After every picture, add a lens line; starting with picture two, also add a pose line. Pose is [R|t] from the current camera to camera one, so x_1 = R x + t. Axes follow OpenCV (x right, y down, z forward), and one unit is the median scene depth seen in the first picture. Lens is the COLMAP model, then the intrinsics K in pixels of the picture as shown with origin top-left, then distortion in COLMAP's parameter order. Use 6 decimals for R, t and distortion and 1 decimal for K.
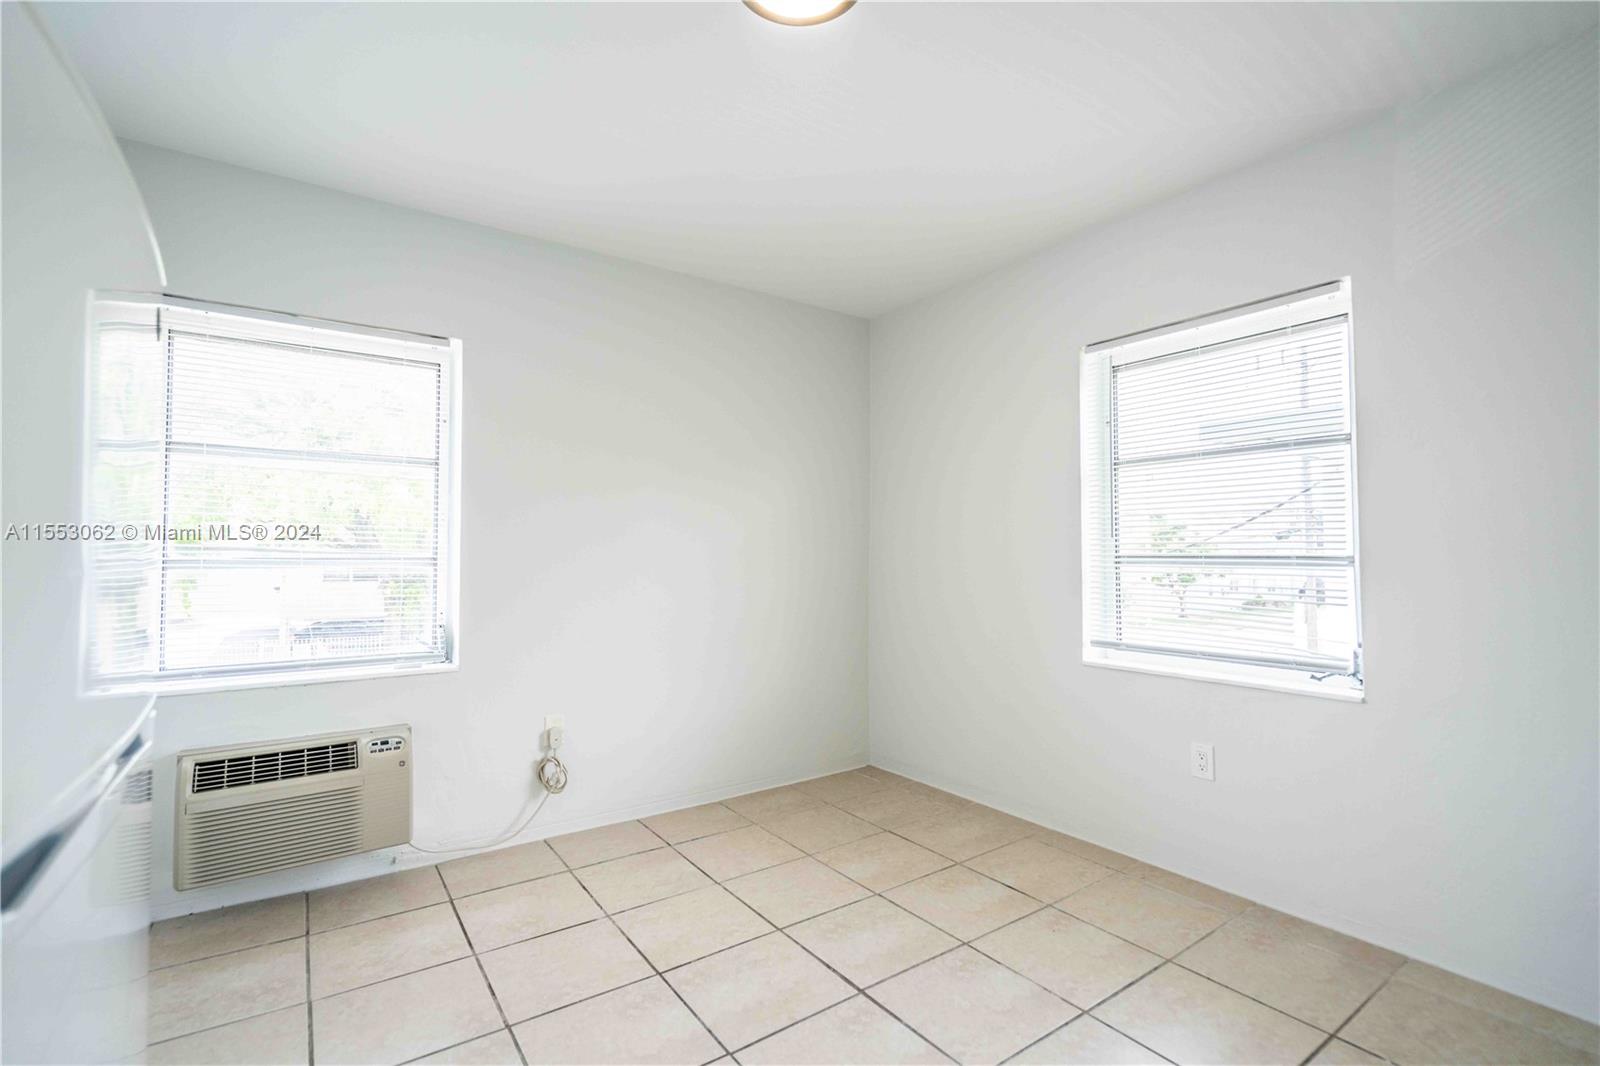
lens RADIAL K [[725.2, 0, 810.6], [0, 725.2, 531.7], [0, 0, 1]] dist [-0.000192, -0.000626]
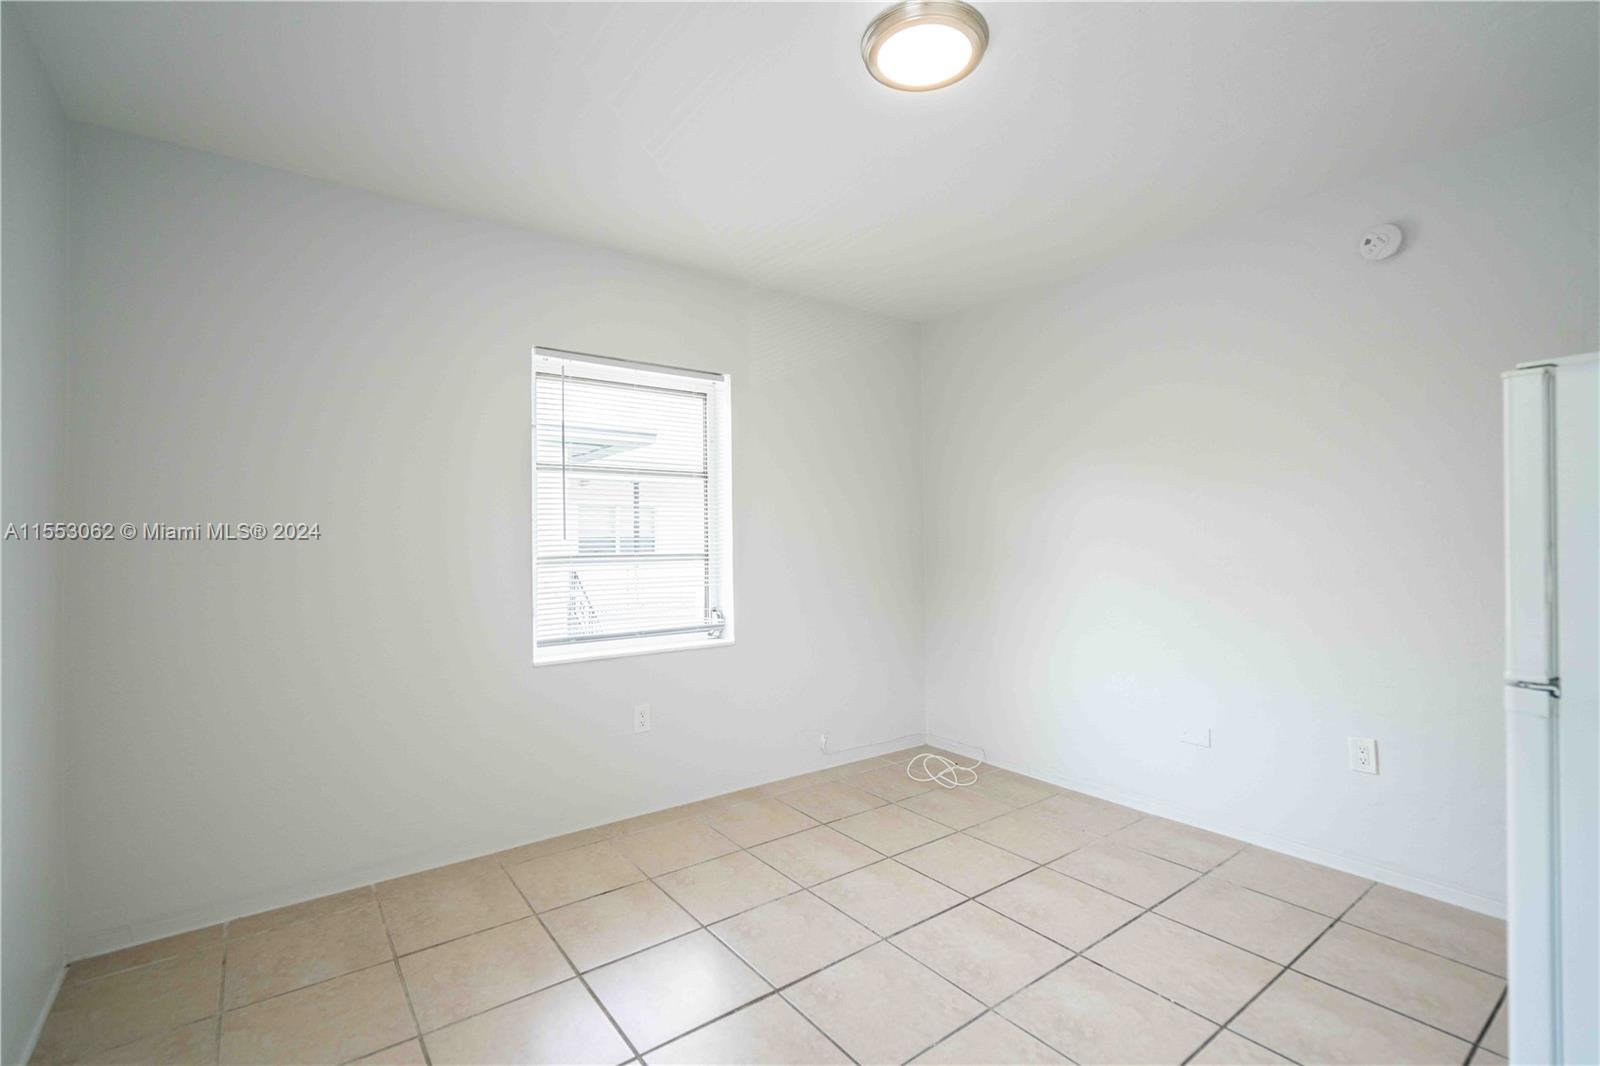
lens RADIAL K [[725.2, 0, 810.6], [0, 725.2, 531.7], [0, 0, 1]] dist [-0.000192, -0.000626]
pose [[-0.029698, 0.007888, 0.999528, -0.643387], [-0.026306, 0.999616, -0.008670, -0.003396], [-0.999213, -0.026551, -0.029479, 0.669114]]
